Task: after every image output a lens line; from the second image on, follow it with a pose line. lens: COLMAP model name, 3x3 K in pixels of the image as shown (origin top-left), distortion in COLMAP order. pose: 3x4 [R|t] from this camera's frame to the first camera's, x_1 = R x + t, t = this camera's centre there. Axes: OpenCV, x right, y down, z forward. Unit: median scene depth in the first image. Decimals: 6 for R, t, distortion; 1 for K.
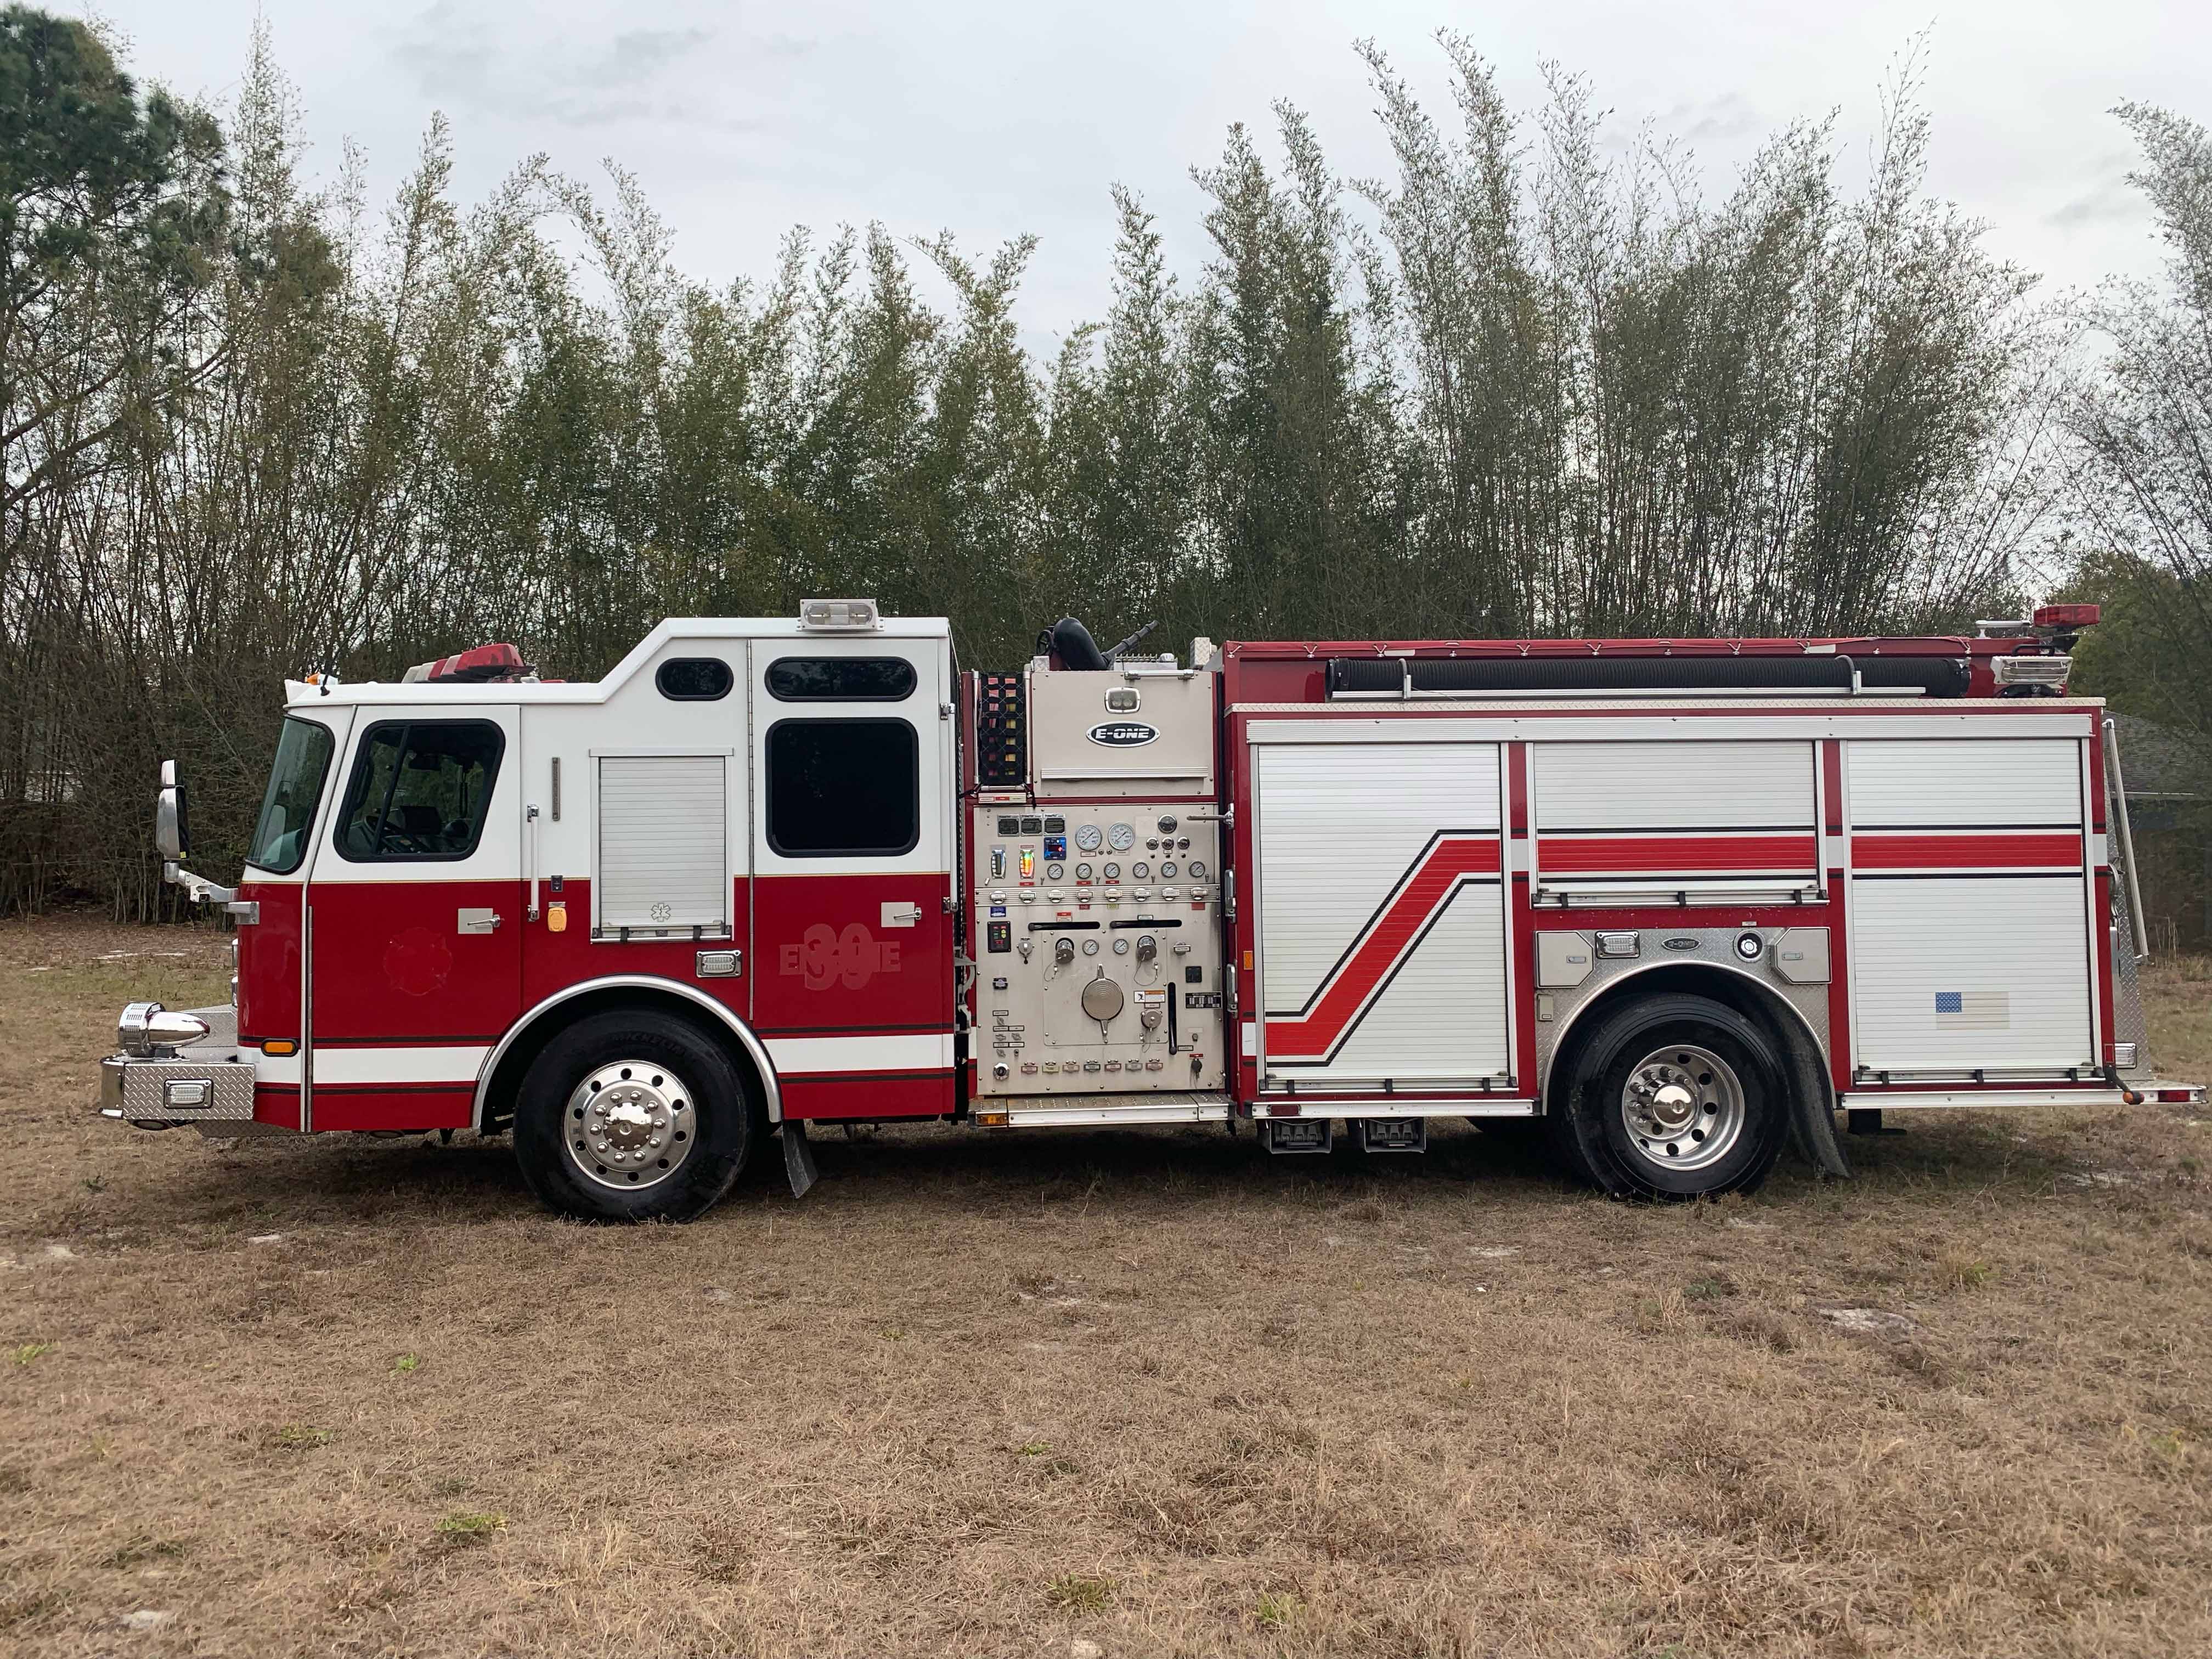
lens RADIAL K [[1694.4, 0, 1097.2], [0, 1694.4, 822.2], [0, 0, 1]] dist [0.086383, -0.138649]
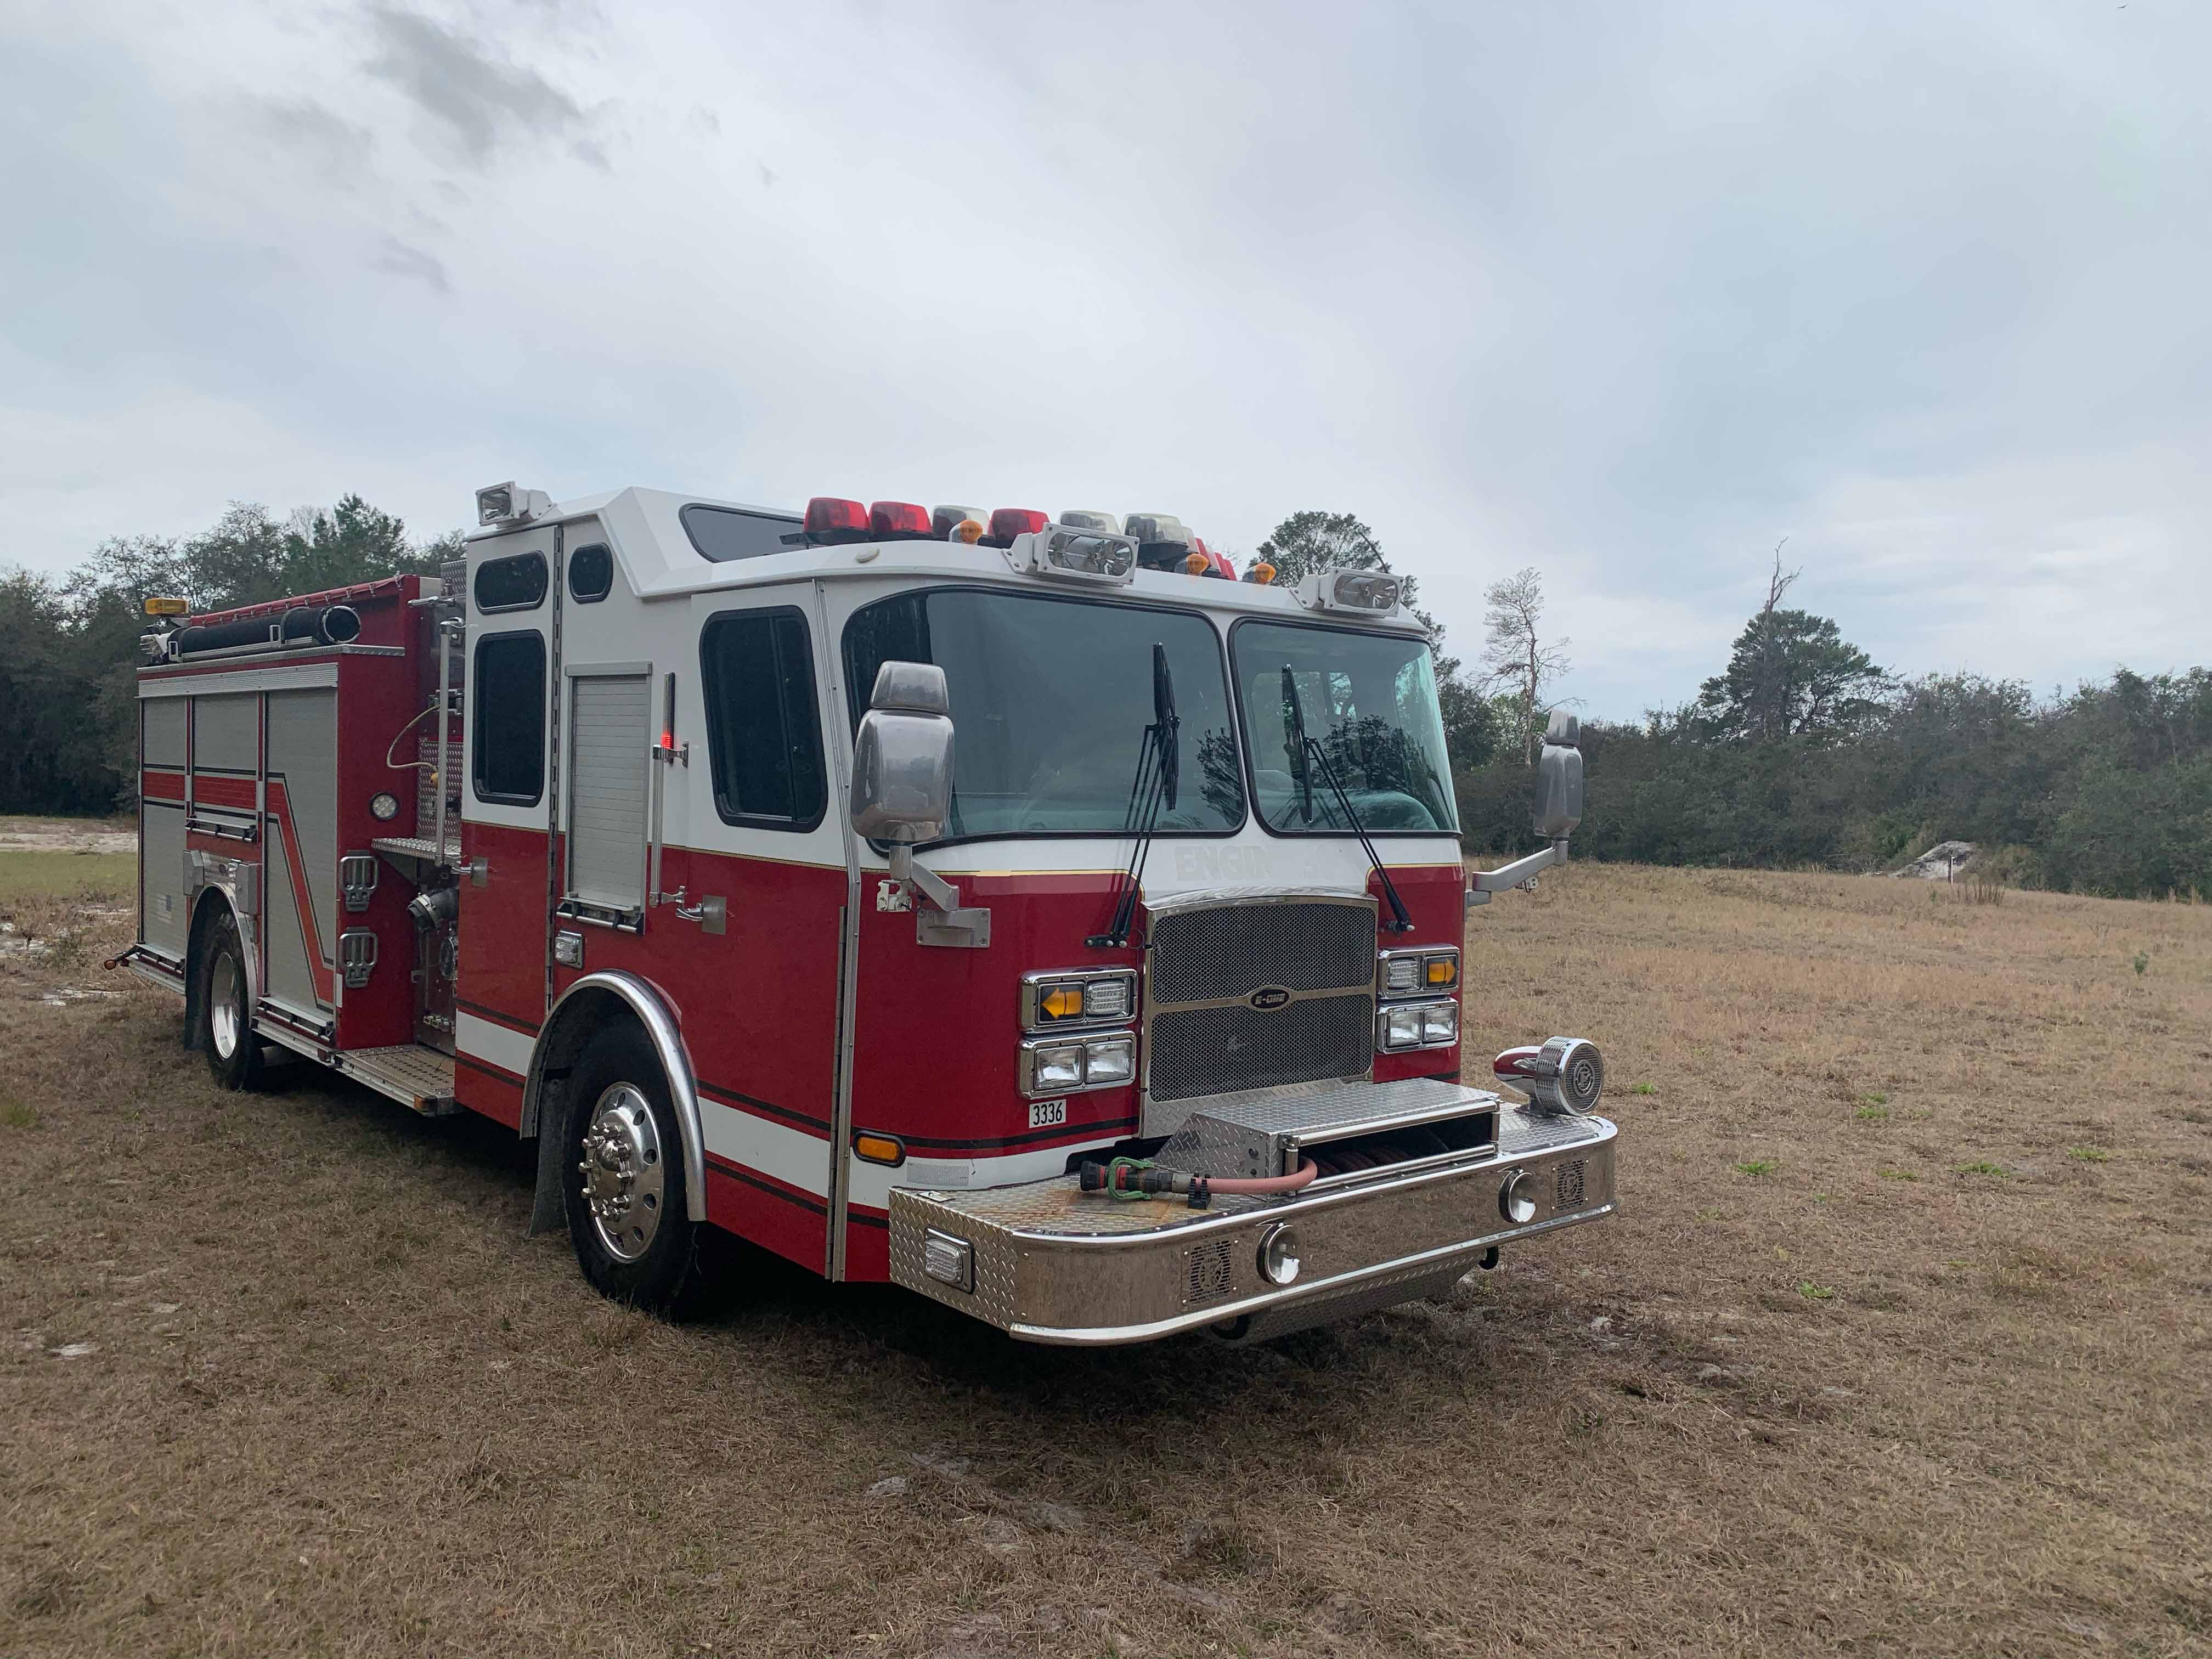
lens RADIAL K [[1701.6, 0, 1119.1], [0, 1701.6, 786.9], [0, 0, 1]] dist [0.002397, -0.003524]
pose [[0.600958, 0.038998, -0.798329, 1.624641], [0.003995, 0.998650, 0.051791, -0.042668], [0.799271, -0.034313, 0.599991, 0.786955]]
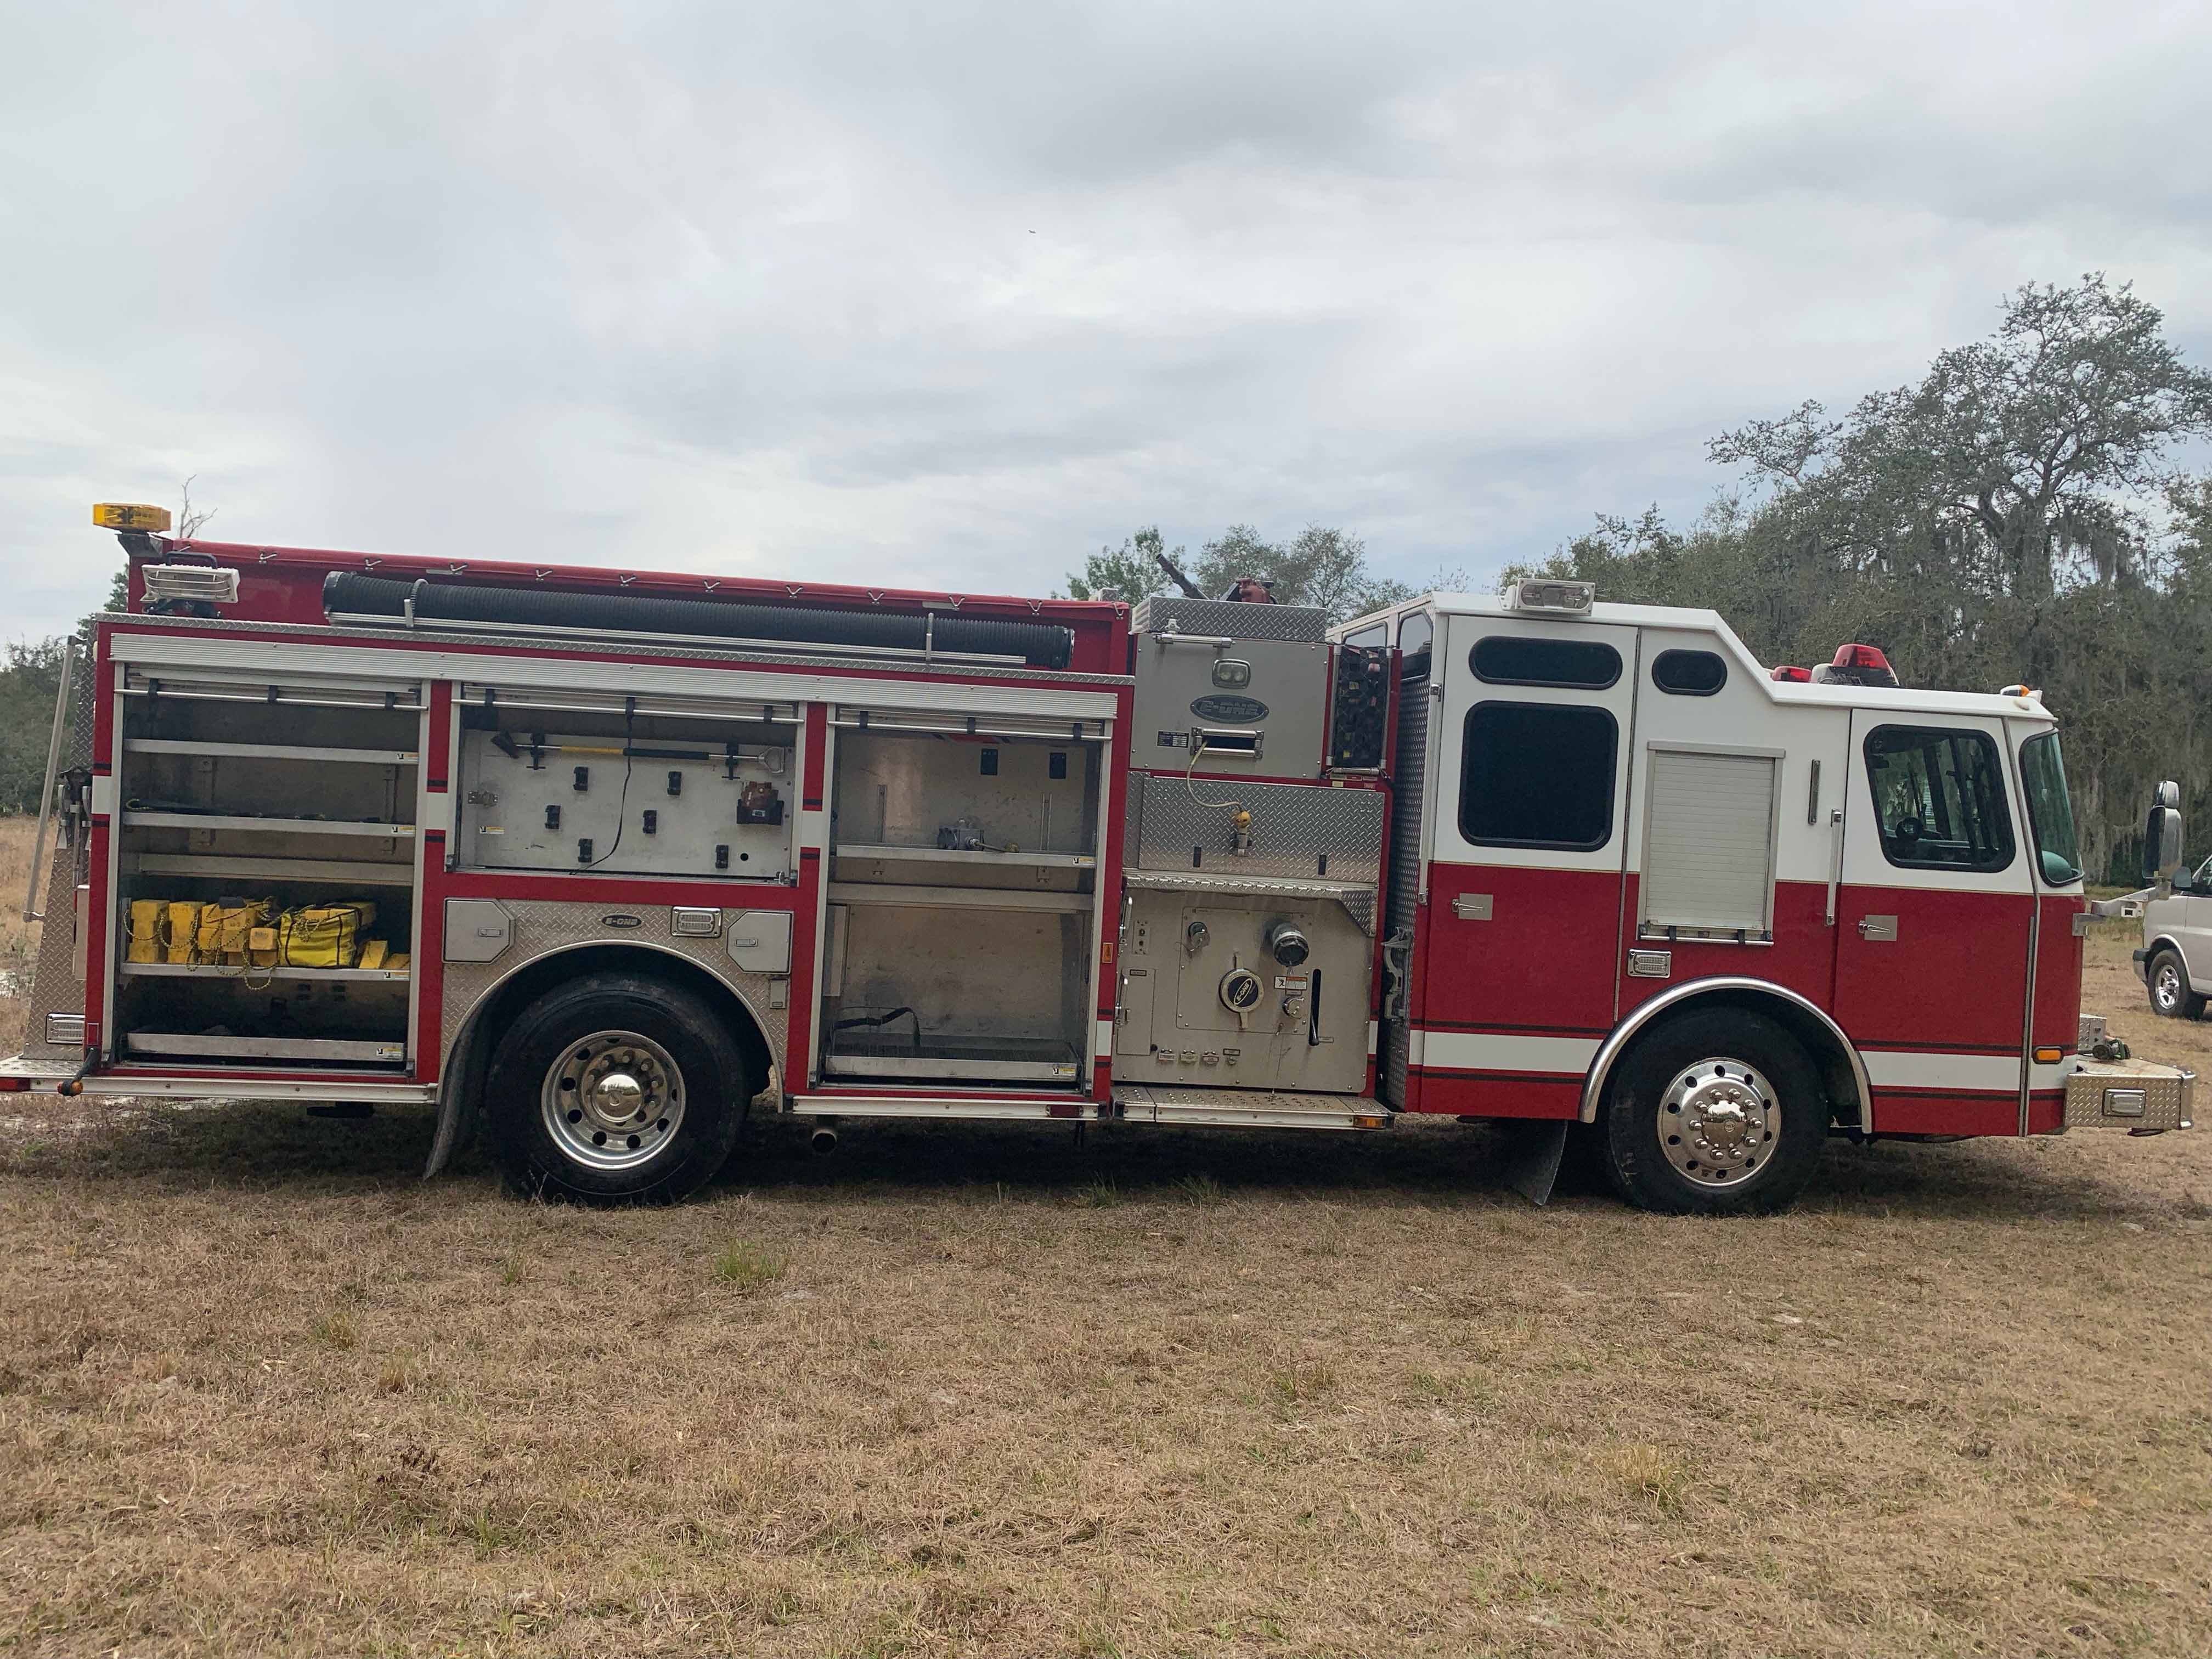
lens RADIAL K [[1677.4, 0, 1087.8], [0, 1677.4, 803.2], [0, 0, 1]] dist [0.110776, -0.188909]
pose [[0.997060, 0.065902, 0.039093, 0.540063], [-0.068199, 0.995826, 0.060660, -0.059420], [-0.034932, -0.063148, 0.997393, 0.115410]]
